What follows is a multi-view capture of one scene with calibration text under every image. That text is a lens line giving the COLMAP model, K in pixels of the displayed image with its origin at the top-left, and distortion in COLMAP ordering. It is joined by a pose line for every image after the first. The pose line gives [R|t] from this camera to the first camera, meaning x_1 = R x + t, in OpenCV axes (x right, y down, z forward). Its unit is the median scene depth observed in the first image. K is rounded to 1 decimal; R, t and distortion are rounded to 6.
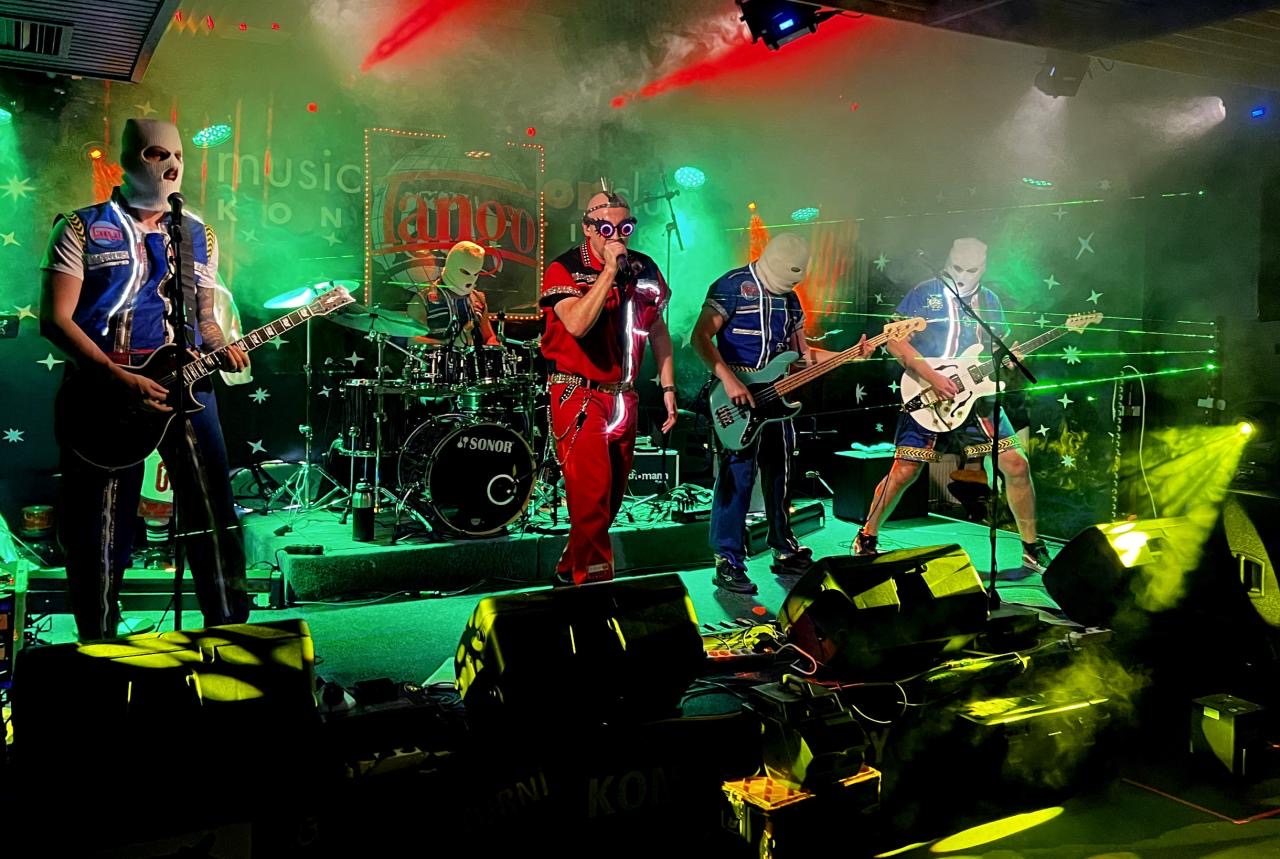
lens RADIAL K [[1203.6, 0, 637.8], [0, 1203.6, 378.4], [0, 0, 1]] dist [0.005817, -0.008392]
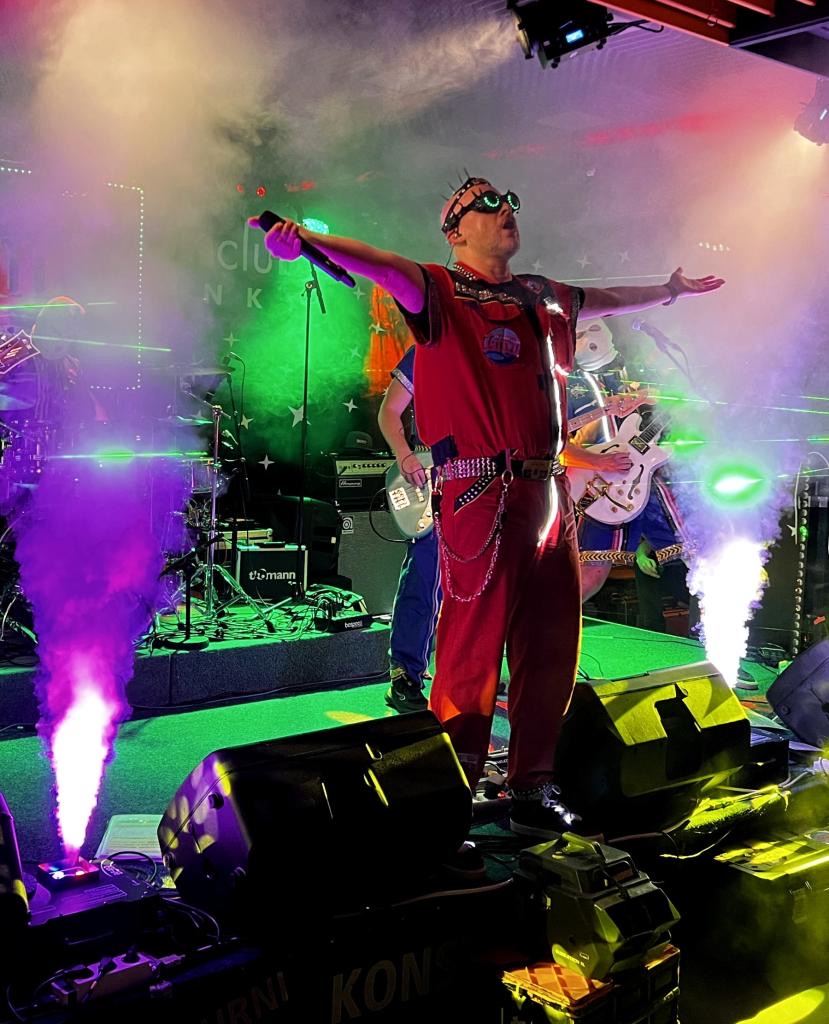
lens RADIAL K [[1354.4, 0, 412.4], [0, 1354.4, 457.2], [0, 0, 1]] dist [0.017568, 0.000000]
pose [[0.989654, 0.007394, 0.143286, -0.083808], [-0.007116, 0.999972, -0.002452, -0.003953], [-0.143300, 0.001407, 0.989678, 0.077630]]
